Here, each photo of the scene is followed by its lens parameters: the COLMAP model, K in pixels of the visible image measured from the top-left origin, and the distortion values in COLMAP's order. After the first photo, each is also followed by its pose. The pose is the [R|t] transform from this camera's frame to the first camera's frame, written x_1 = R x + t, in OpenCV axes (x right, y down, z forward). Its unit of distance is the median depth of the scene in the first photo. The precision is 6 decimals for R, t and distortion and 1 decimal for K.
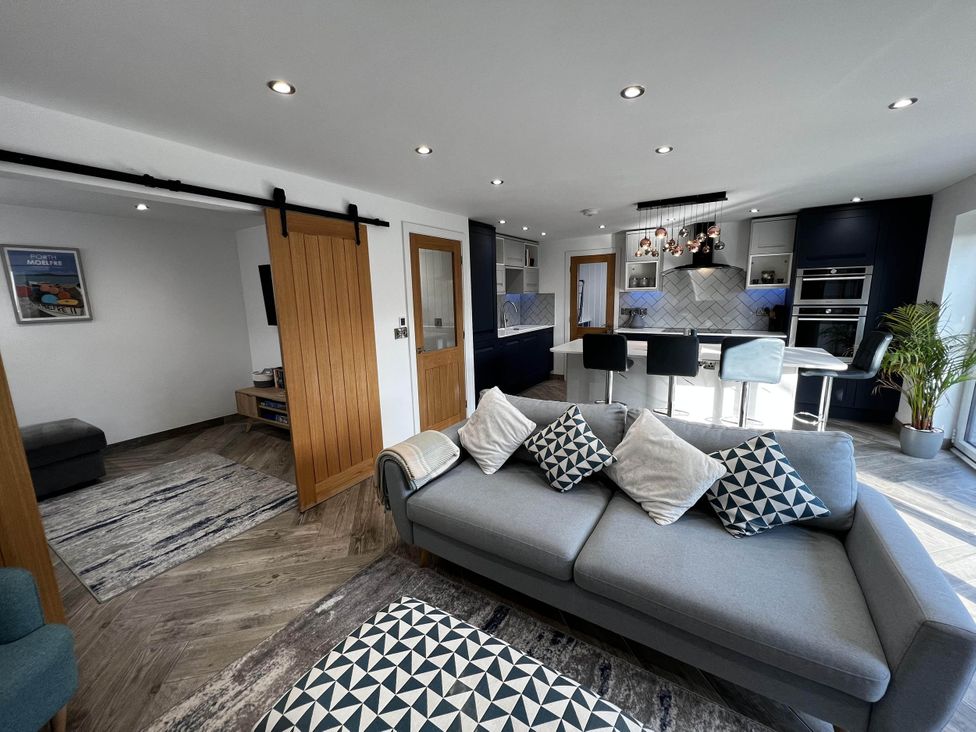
lens RADIAL K [[388.2, 0, 488.0], [0, 388.2, 366.0], [0, 0, 1]] dist [0.000539, 0.000119]
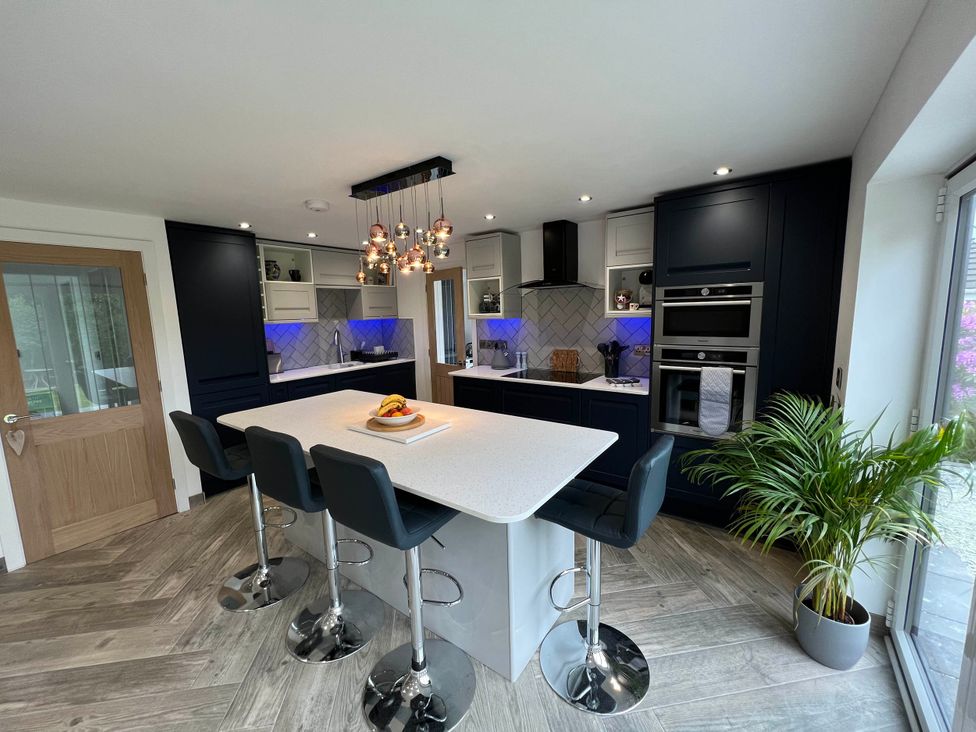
lens RADIAL K [[388.2, 0, 488.0], [0, 388.2, 366.0], [0, 0, 1]] dist [0.000539, 0.000119]
pose [[0.997008, 0.005321, -0.077113, 0.595051], [-0.007756, 0.999479, -0.031322, -0.104699], [0.076906, 0.031827, 0.996530, 0.368476]]
